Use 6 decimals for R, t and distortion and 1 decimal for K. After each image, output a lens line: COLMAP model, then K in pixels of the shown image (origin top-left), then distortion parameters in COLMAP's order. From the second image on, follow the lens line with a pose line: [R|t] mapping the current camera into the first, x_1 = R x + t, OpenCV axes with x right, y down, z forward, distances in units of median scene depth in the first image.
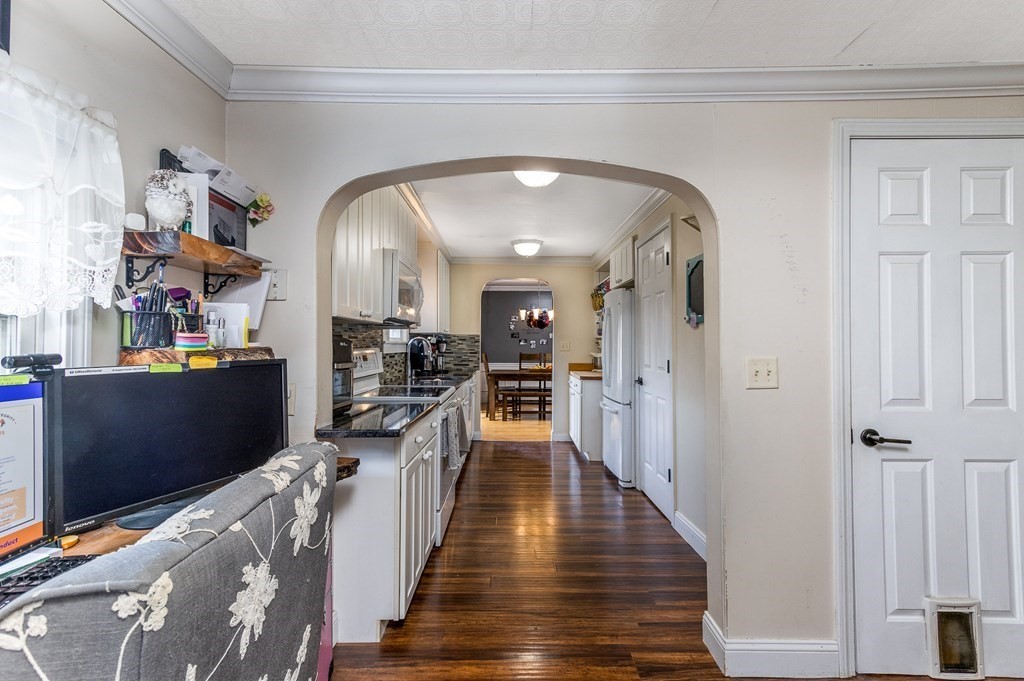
lens RADIAL K [[468.2, 0, 512.3], [0, 468.2, 334.9], [0, 0, 1]] dist [0.024400, 0.000290]
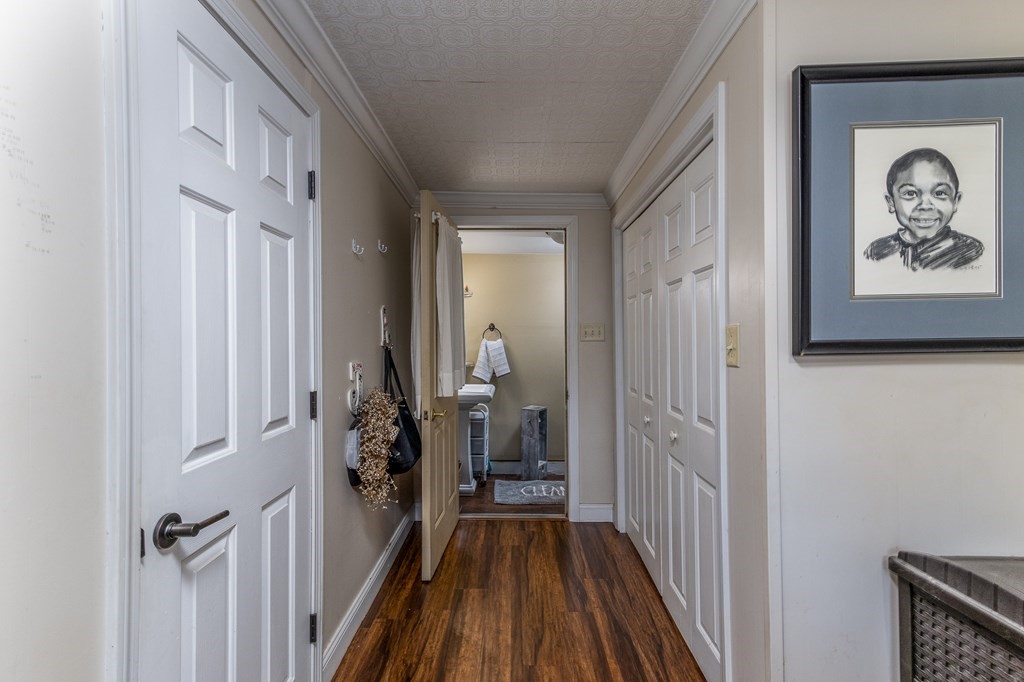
lens RADIAL K [[468.2, 0, 512.1], [0, 468.2, 336.3], [0, 0, 1]] dist [0.024400, 0.000290]
pose [[0.004400, 0.000237, 0.999990, 0.226270], [-0.005647, 0.999984, -0.000212, -0.002474], [-0.999974, -0.005646, 0.004401, 0.616407]]
